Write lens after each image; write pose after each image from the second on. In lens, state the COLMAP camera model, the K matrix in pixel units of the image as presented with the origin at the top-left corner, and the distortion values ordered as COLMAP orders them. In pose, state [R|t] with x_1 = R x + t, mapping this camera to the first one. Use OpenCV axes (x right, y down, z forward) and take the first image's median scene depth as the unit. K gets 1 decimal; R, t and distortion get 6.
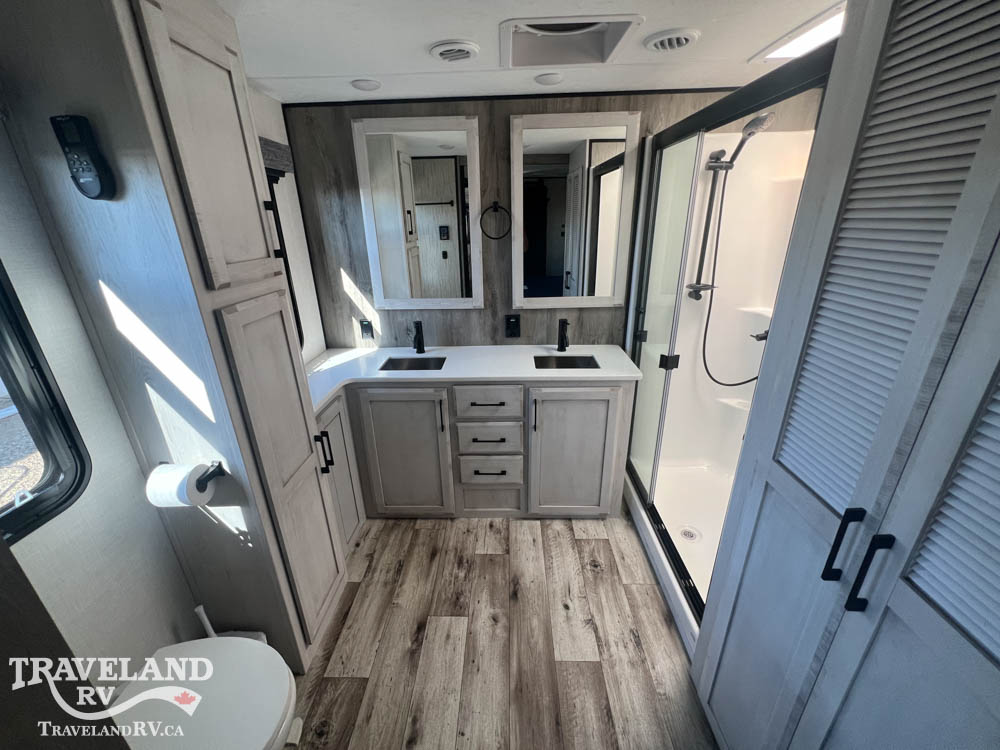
lens RADIAL K [[402.5, 0, 496.4], [0, 402.5, 374.6], [0, 0, 1]] dist [-0.003487, 0.000774]
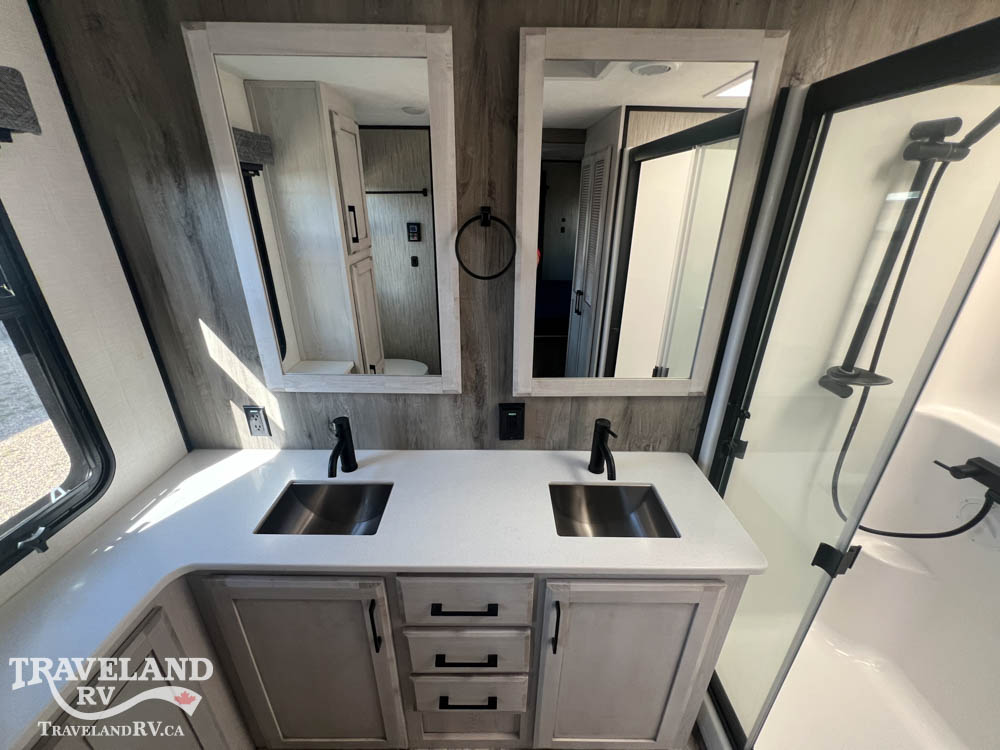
lens RADIAL K [[403.1, 0, 496.7], [0, 403.1, 376.3], [0, 0, 1]] dist [-0.003755, 0.000053]
pose [[0.999139, 0.014582, 0.038831, -0.004717], [-0.016117, 0.999088, 0.039532, -0.231777], [-0.038219, -0.040124, 0.998464, 0.470447]]
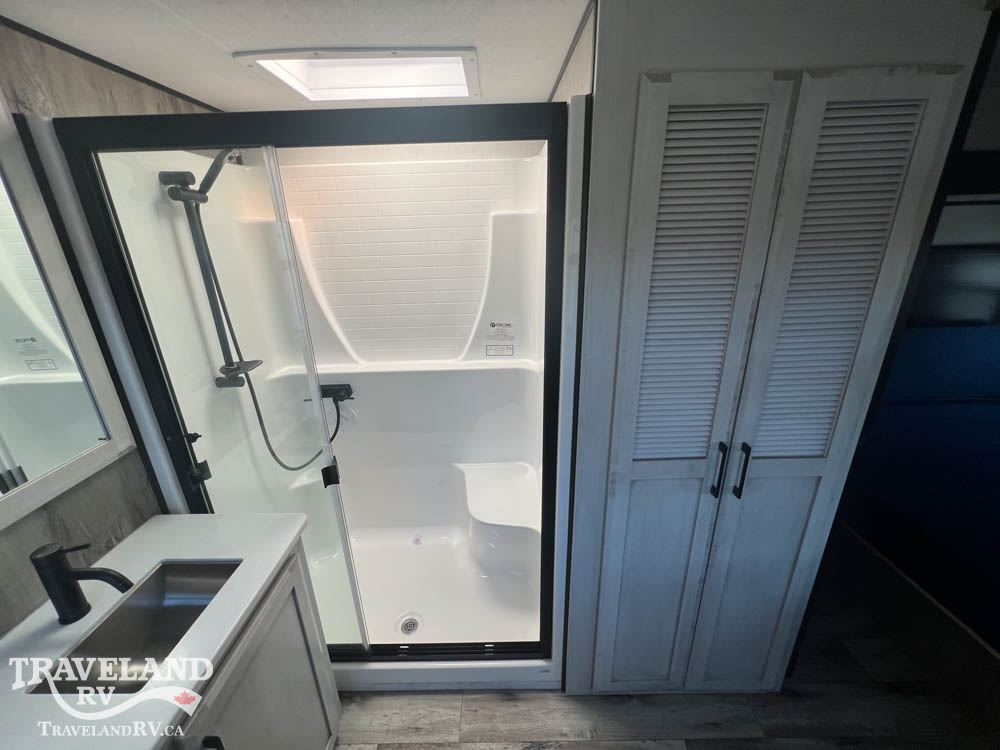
lens RADIAL K [[402.5, 0, 498.8], [0, 402.5, 375.1], [0, 0, 1]] dist [-0.003487, 0.000774]
pose [[-0.024806, -0.313773, 0.949174, -0.162059], [0.390686, 0.870915, 0.298113, -0.238624], [-0.920190, 0.378224, 0.100983, 0.527267]]
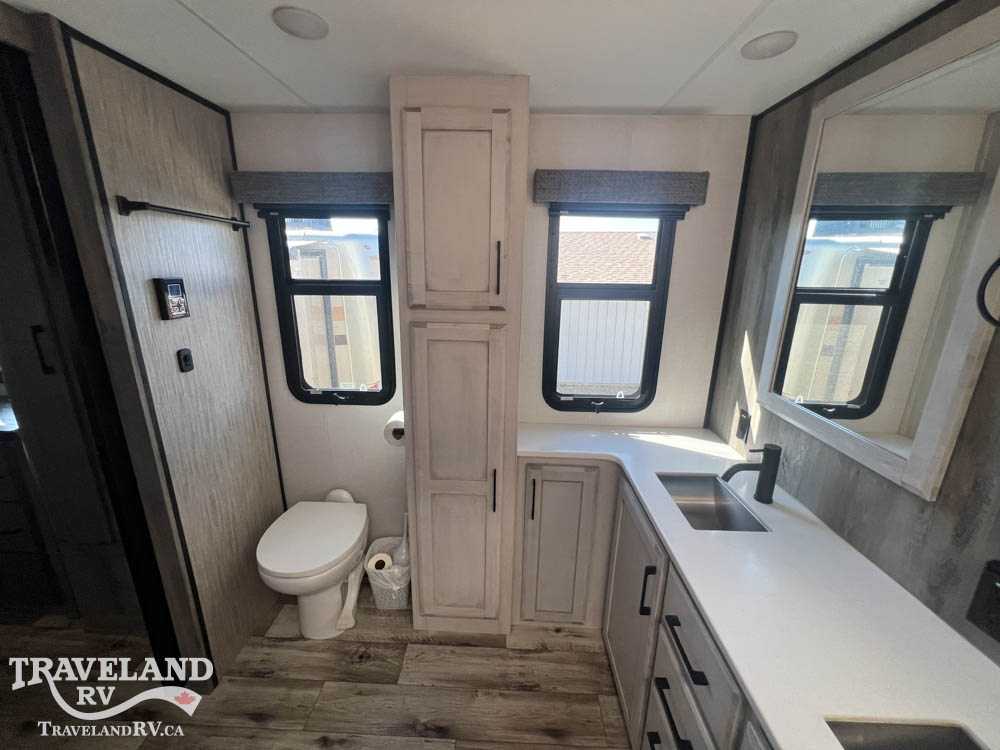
lens RADIAL K [[402.5, 0, 493.9], [0, 402.5, 373.8], [0, 0, 1]] dist [-0.003487, 0.000774]
pose [[-0.009062, 0.282843, -0.959124, 0.322275], [-0.376492, 0.887616, 0.265313, -0.236090], [0.926375, 0.363507, 0.098444, 0.598284]]
